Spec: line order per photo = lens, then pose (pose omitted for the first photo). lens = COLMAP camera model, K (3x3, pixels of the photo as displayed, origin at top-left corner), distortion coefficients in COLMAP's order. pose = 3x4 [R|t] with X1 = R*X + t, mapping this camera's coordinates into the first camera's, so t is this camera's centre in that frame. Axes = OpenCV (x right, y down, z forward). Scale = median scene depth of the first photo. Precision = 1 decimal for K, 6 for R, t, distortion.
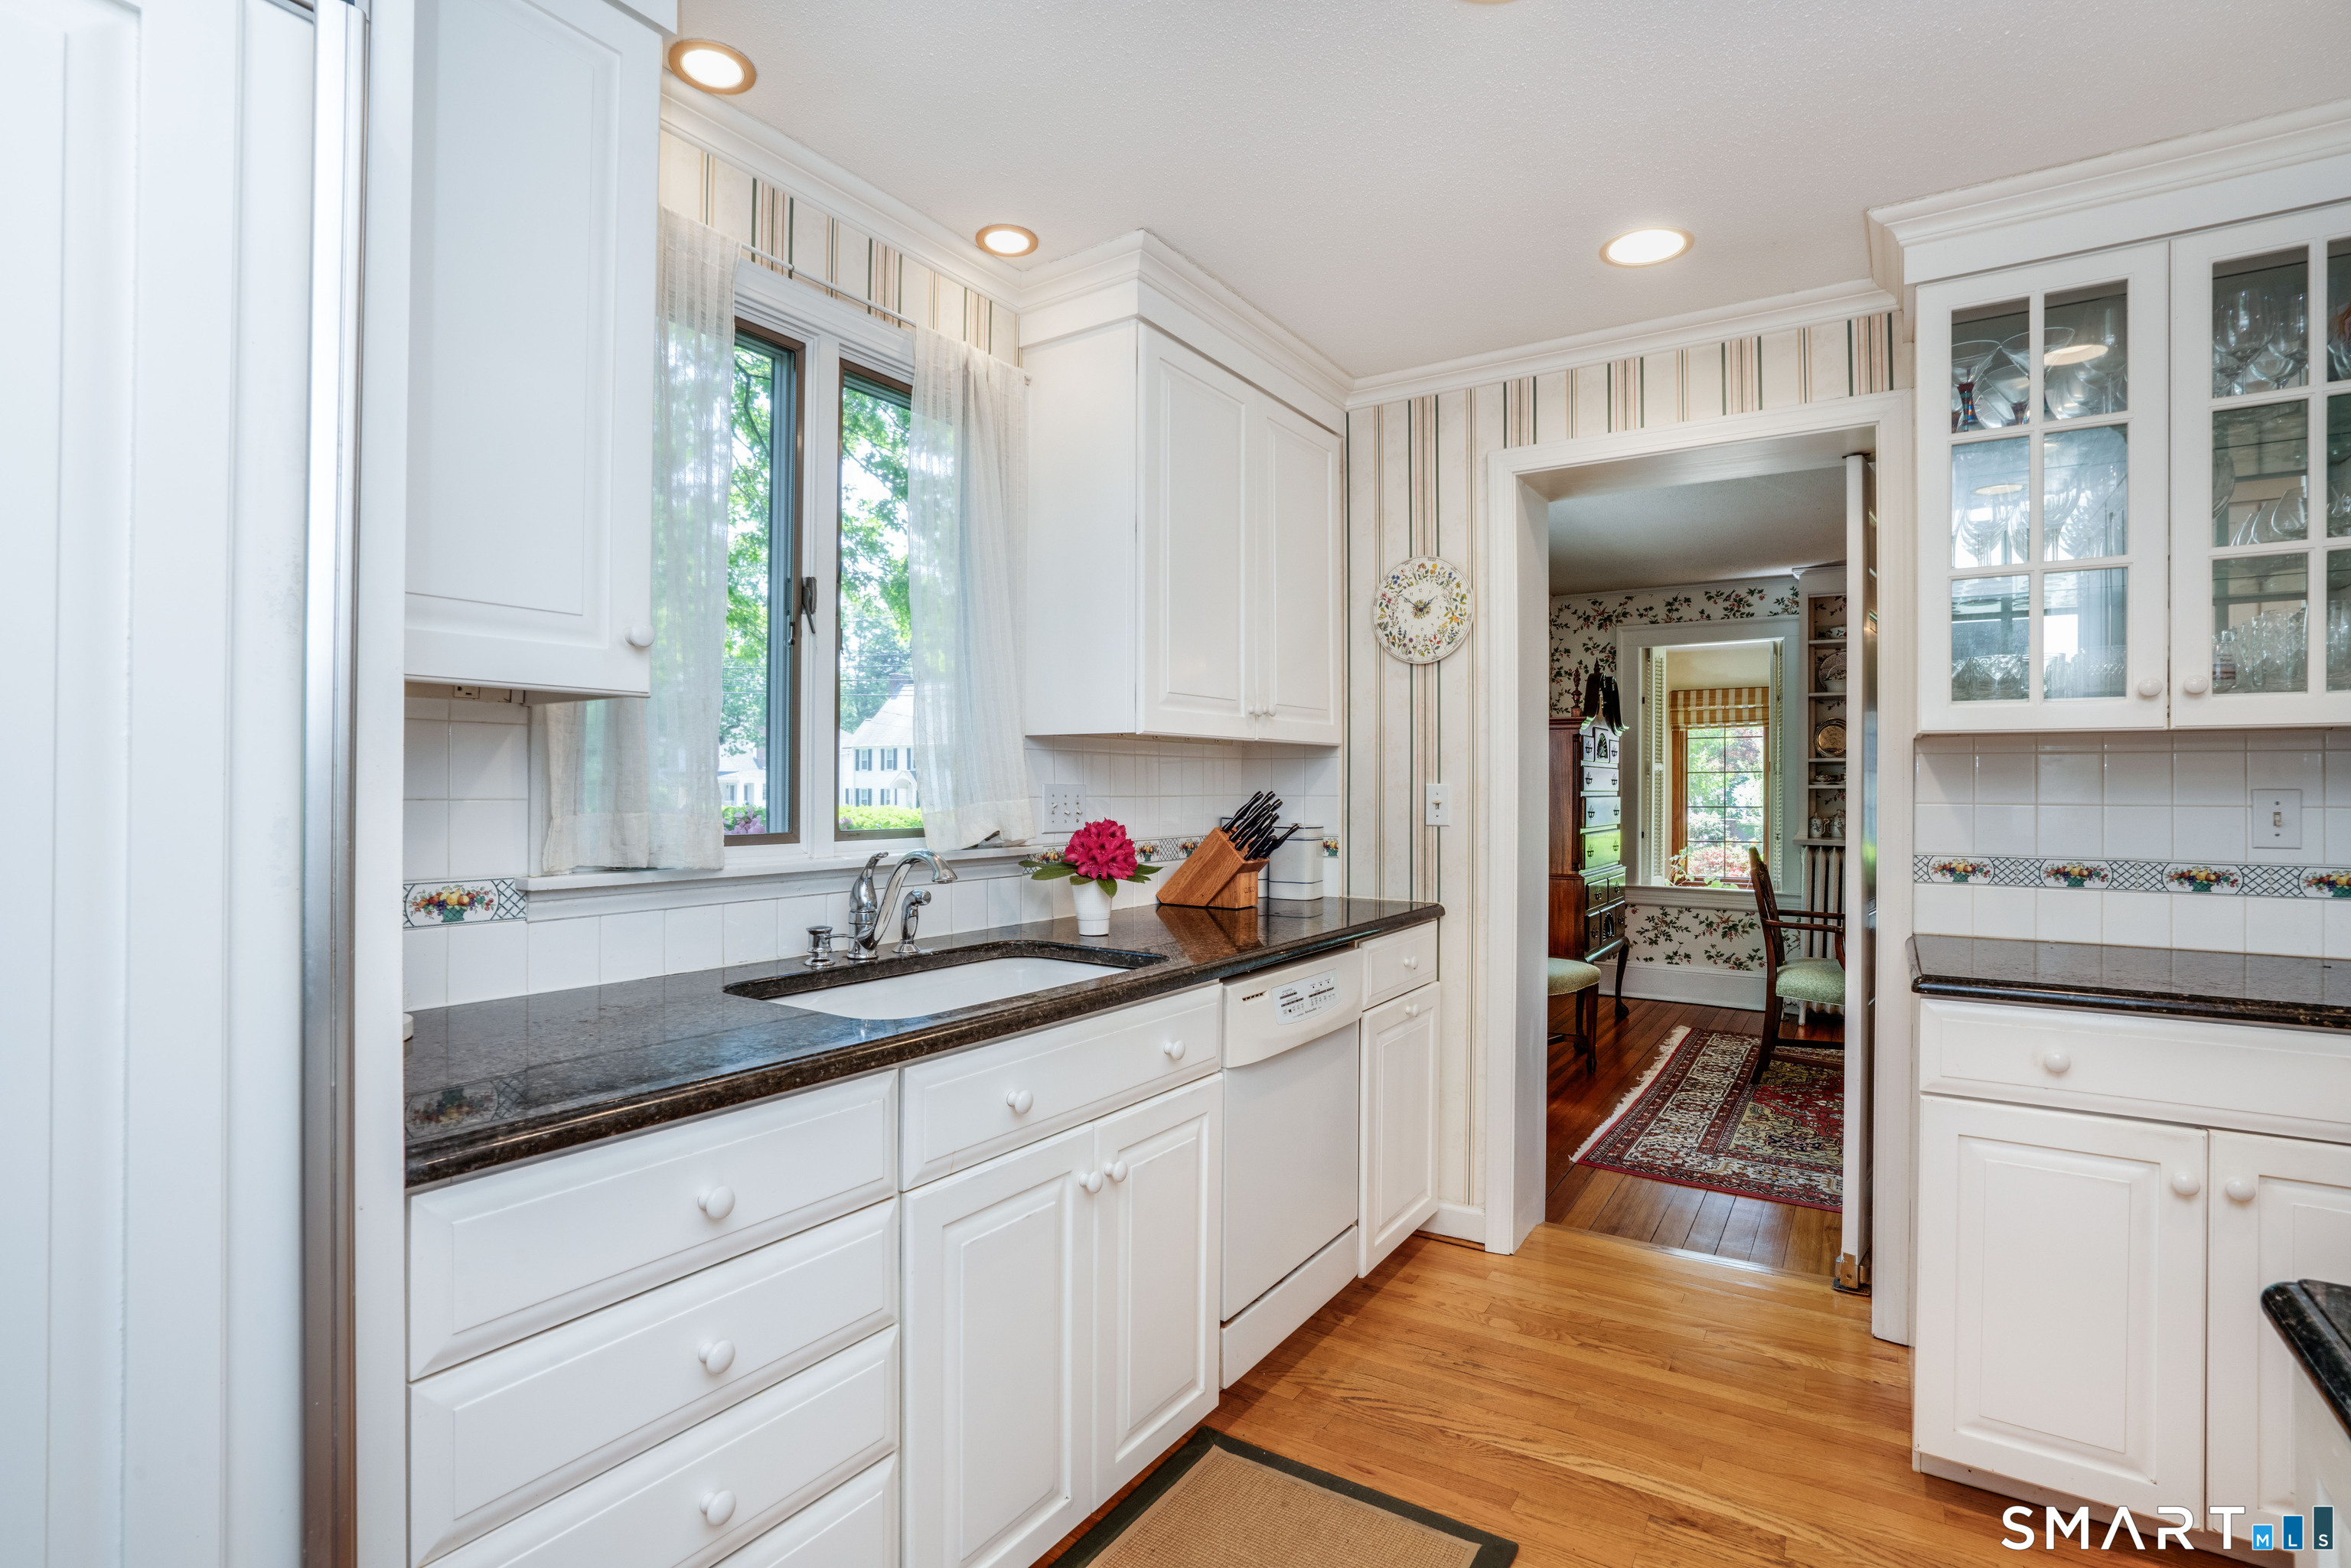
lens RADIAL K [[1128.7, 0, 1193.4], [0, 1128.7, 787.2], [0, 0, 1]] dist [-0.021344, 0.021221]
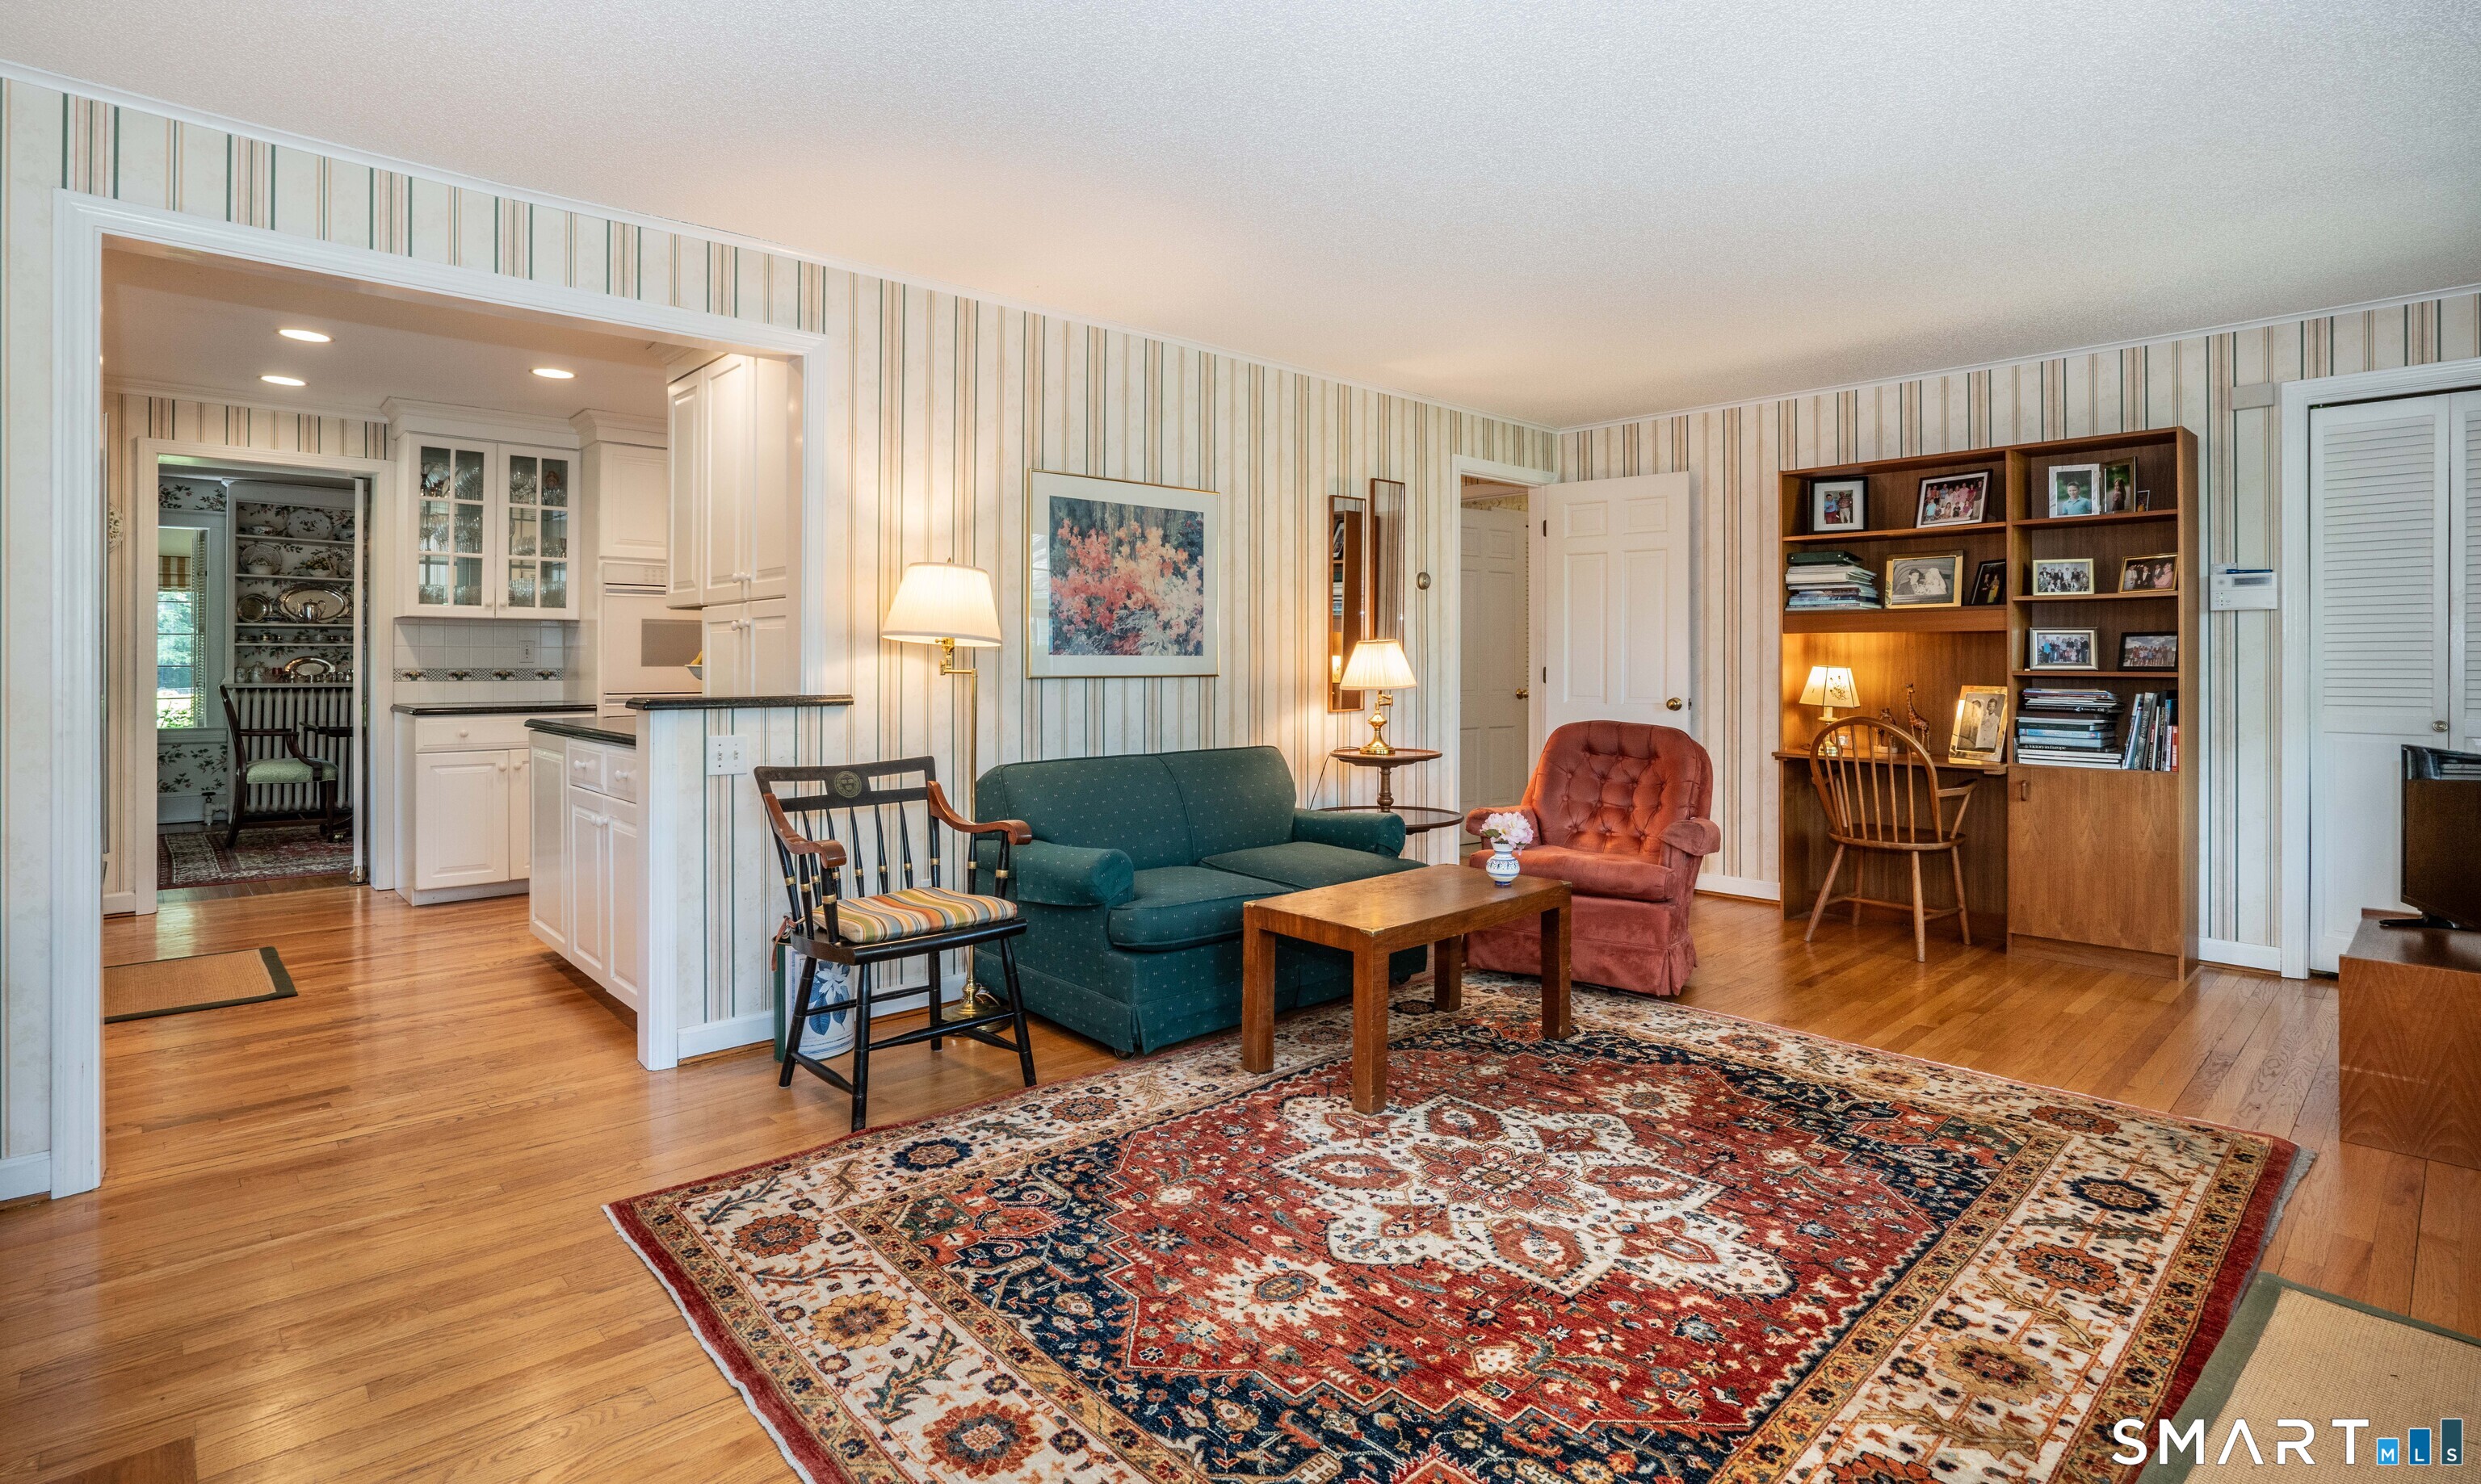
lens RADIAL K [[1203.2, 0, 1276.4], [0, 1203.2, 659.1], [0, 0, 1]] dist [-0.044719, 0.014665]
pose [[0.237855, -0.001487, 0.971299, -0.922264], [-0.000004, 0.999999, 0.001532, 0.027690], [-0.971301, -0.000369, 0.237855, -0.957604]]
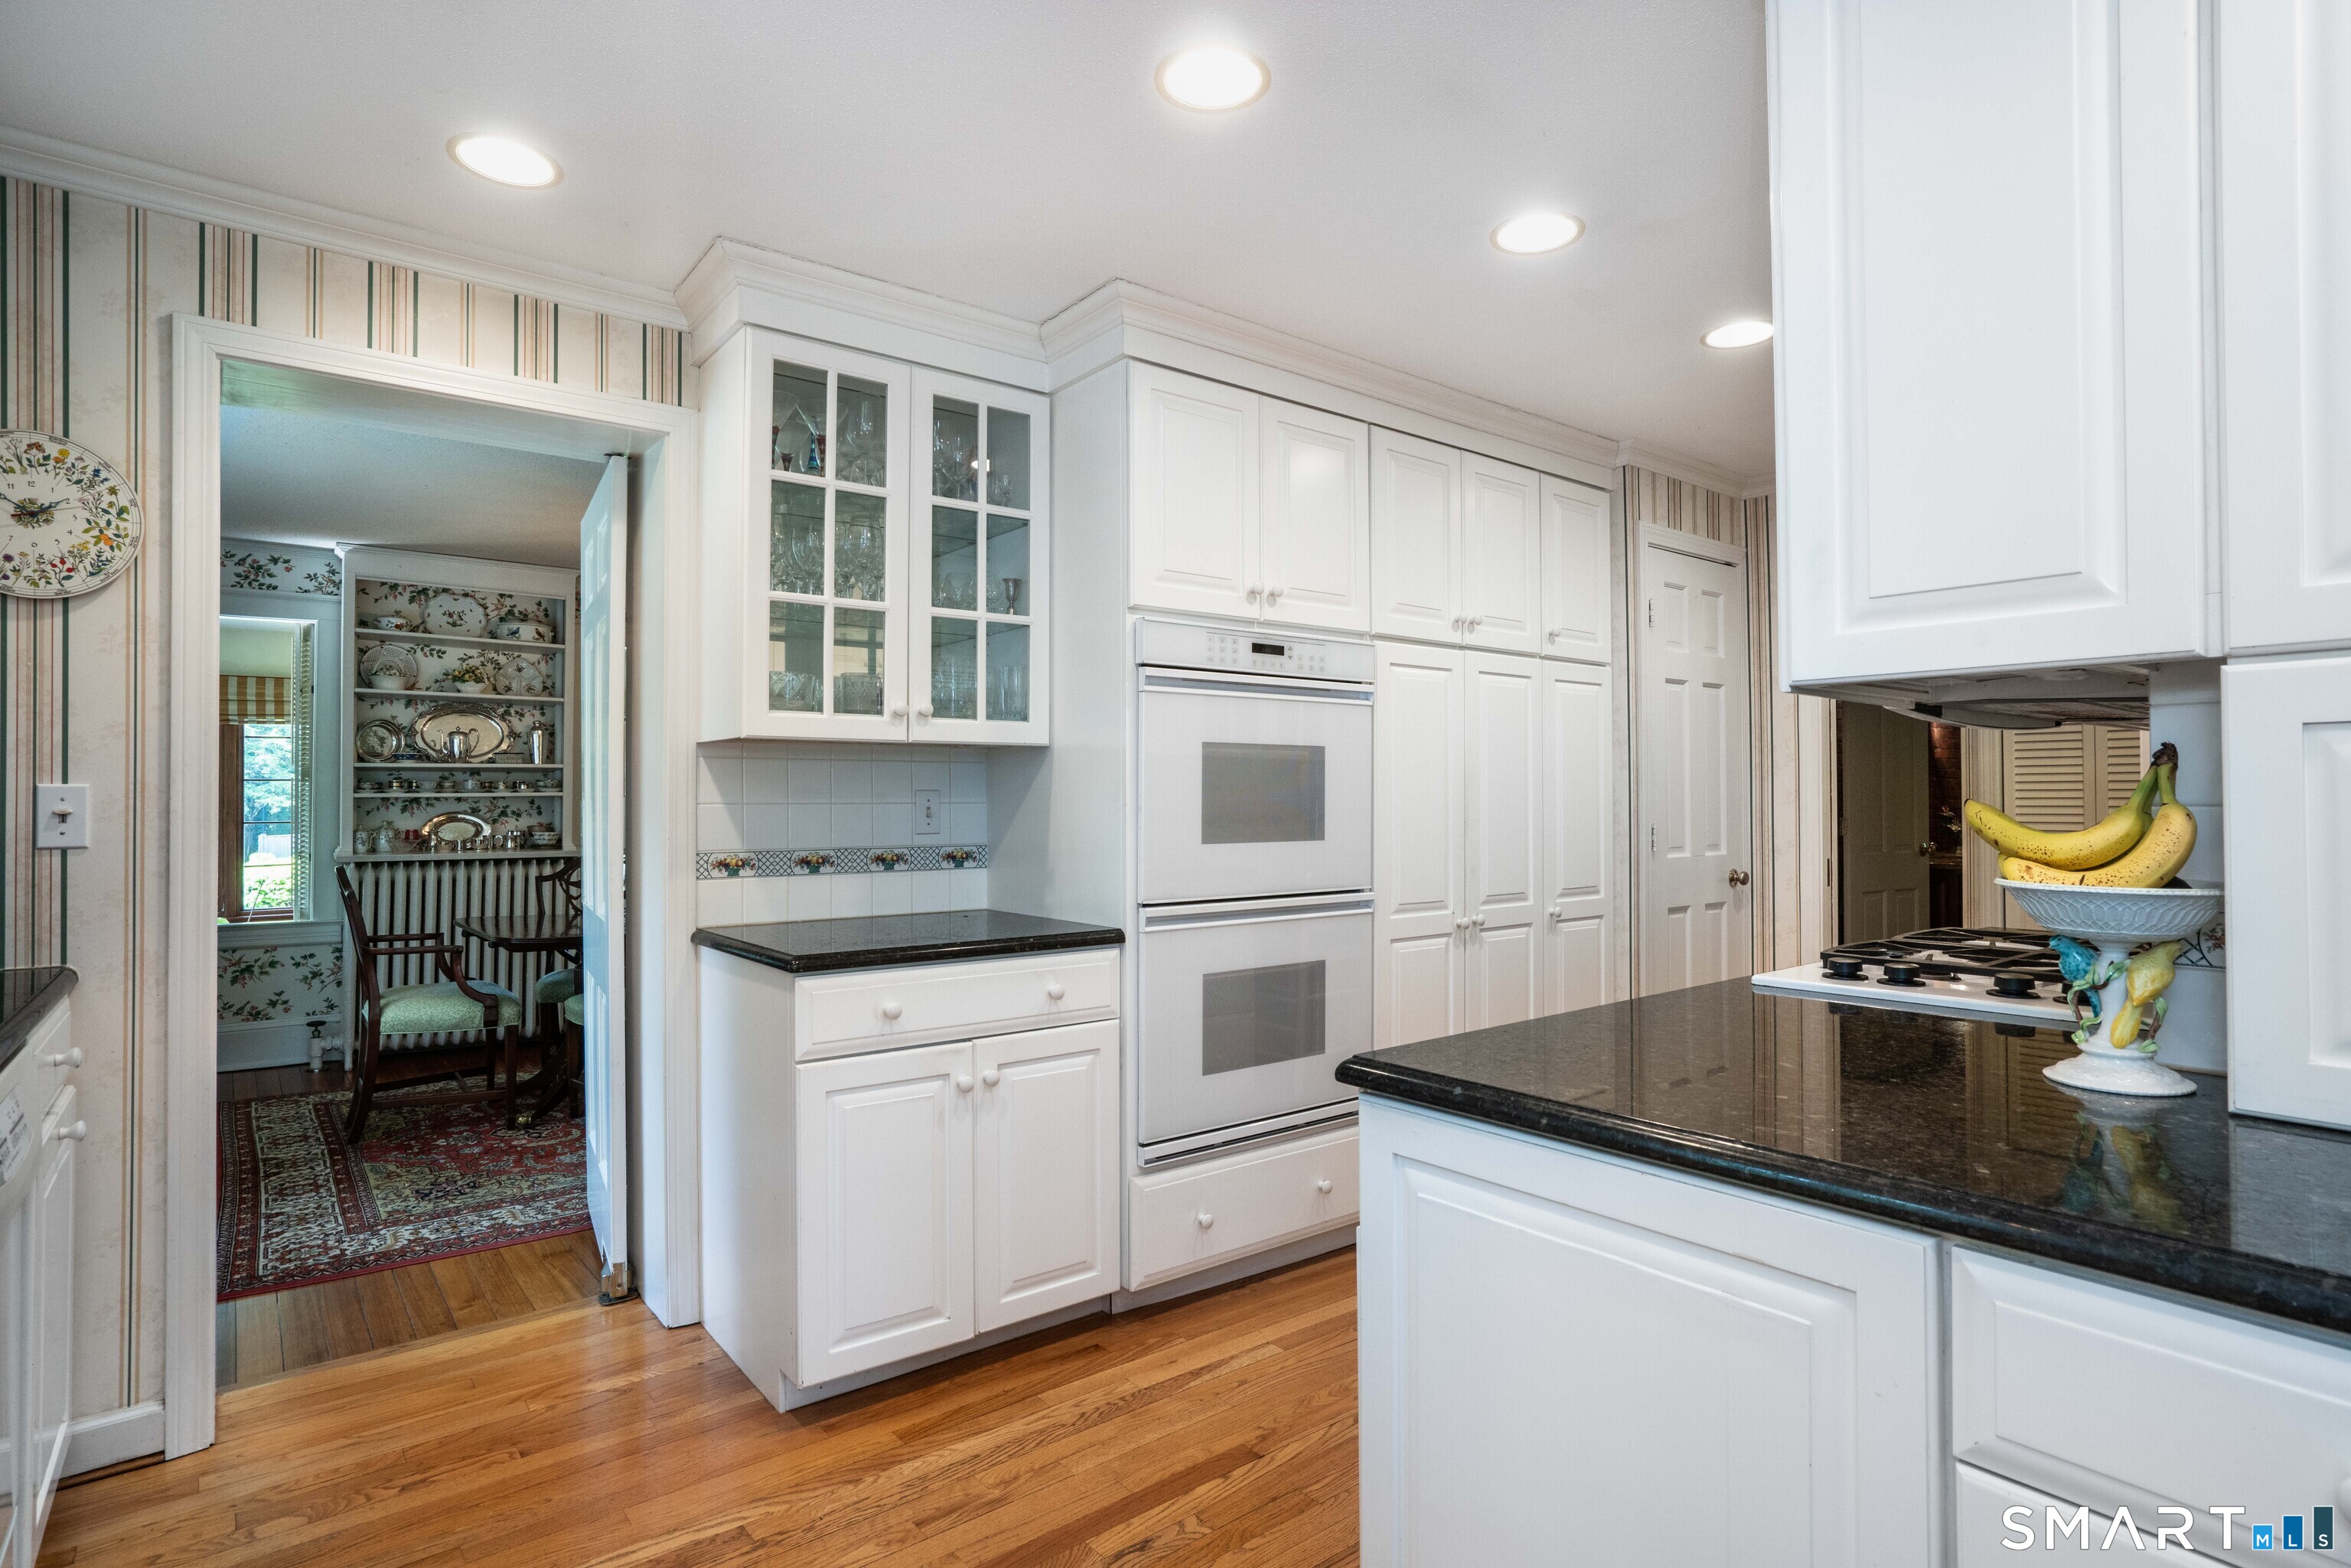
lens RADIAL K [[1216.4, 0, 1175.5], [0, 1216.4, 784.0], [0, 0, 1]] dist [-0.026912, 0.018034]
pose [[0.346890, 0.006315, 0.937885, -0.200668], [0.006524, 0.999937, -0.009145, 0.006578], [-0.937883, 0.009291, 0.346827, 0.140301]]
